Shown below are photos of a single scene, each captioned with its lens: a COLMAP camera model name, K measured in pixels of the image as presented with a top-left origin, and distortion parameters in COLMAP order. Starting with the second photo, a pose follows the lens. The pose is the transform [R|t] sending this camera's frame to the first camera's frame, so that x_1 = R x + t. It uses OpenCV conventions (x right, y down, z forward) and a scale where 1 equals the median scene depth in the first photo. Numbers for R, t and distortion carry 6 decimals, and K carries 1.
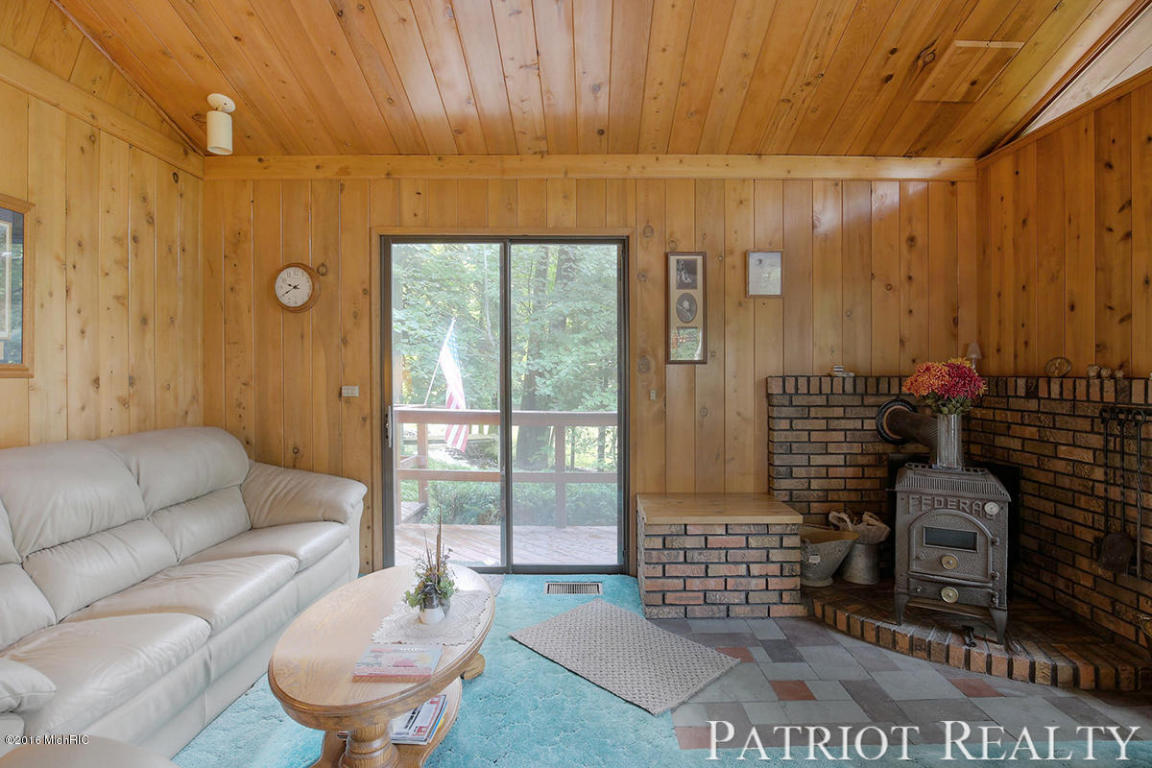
lens RADIAL K [[604.9, 0, 586.5], [0, 604.9, 382.8], [0, 0, 1]] dist [-0.015864, -0.001575]
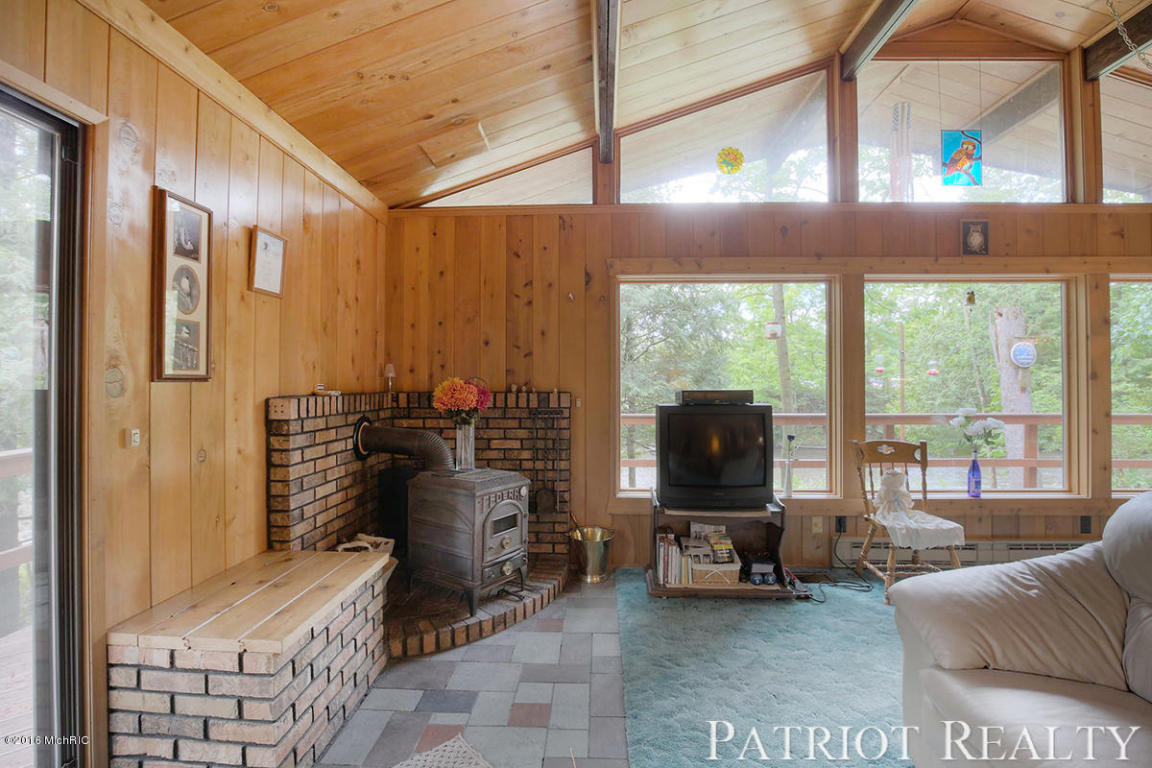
lens RADIAL K [[528.2, 0, 542.0], [0, 528.2, 381.2], [0, 0, 1]] dist [-0.024294, 0.001031]
pose [[0.050526, 0.000588, 0.998723, -0.398145], [0.019679, 0.999805, -0.001584, -0.026973], [-0.998529, 0.019734, 0.050504, 0.711944]]
